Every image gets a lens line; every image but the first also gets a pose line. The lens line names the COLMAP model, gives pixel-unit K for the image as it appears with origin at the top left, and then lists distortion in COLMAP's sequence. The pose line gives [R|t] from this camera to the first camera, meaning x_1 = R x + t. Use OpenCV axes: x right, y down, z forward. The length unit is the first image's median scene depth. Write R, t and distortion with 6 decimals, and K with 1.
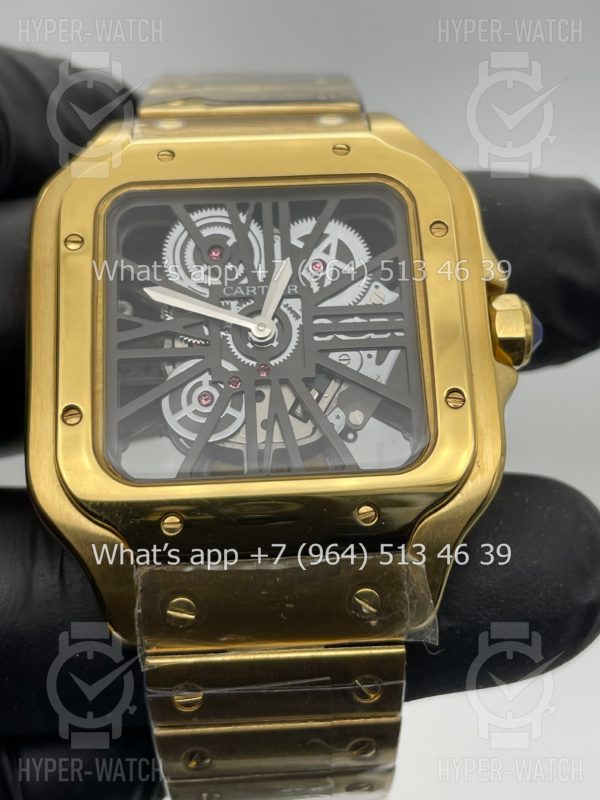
lens RADIAL K [[1269.9, 0, 300.0], [0, 1269.9, 400.0], [0, 0, 1]] dist [0.043391, 0.076469]
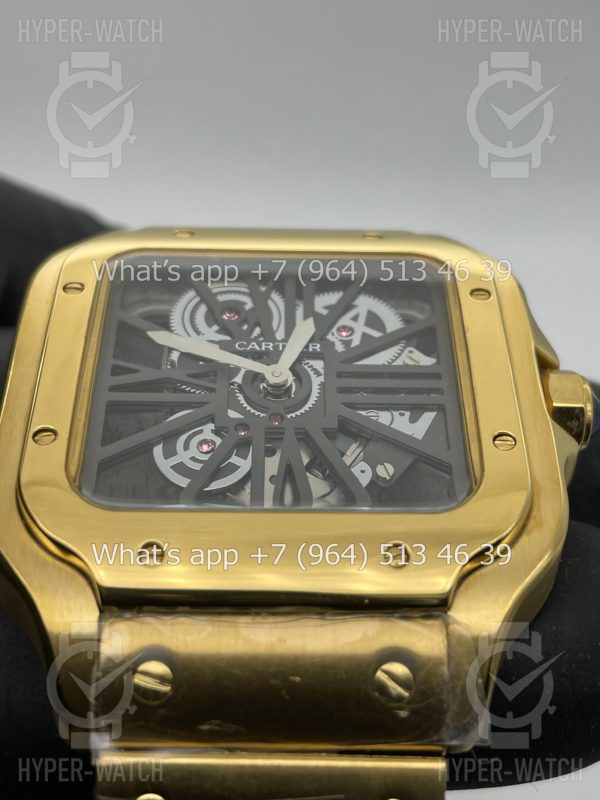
lens RADIAL K [[1269.9, 0, 300.0], [0, 1269.9, 400.0], [0, 0, 1]] dist [0.043391, 0.076469]
pose [[0.998900, 0.038368, -0.026954, 0.009010], [-0.045956, 0.915207, -0.400356, 0.297272], [0.009307, 0.401154, 0.915963, 0.212809]]
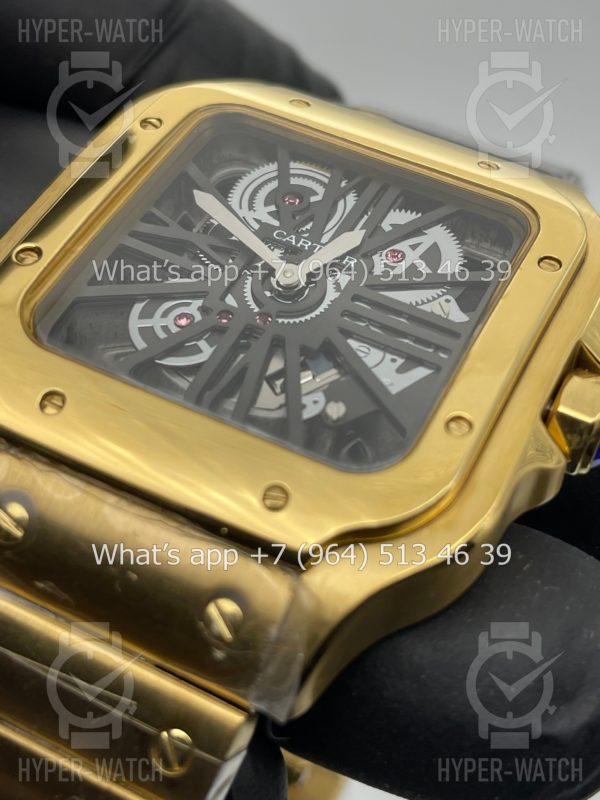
lens RADIAL K [[1269.9, 0, 300.0], [0, 1269.9, 400.0], [0, 0, 1]] dist [0.043391, 0.076469]
pose [[0.863552, 0.387701, -0.322438, 0.259727], [-0.468611, 0.853156, -0.229192, 0.186254], [0.186232, 0.349017, 0.918425, 0.288515]]
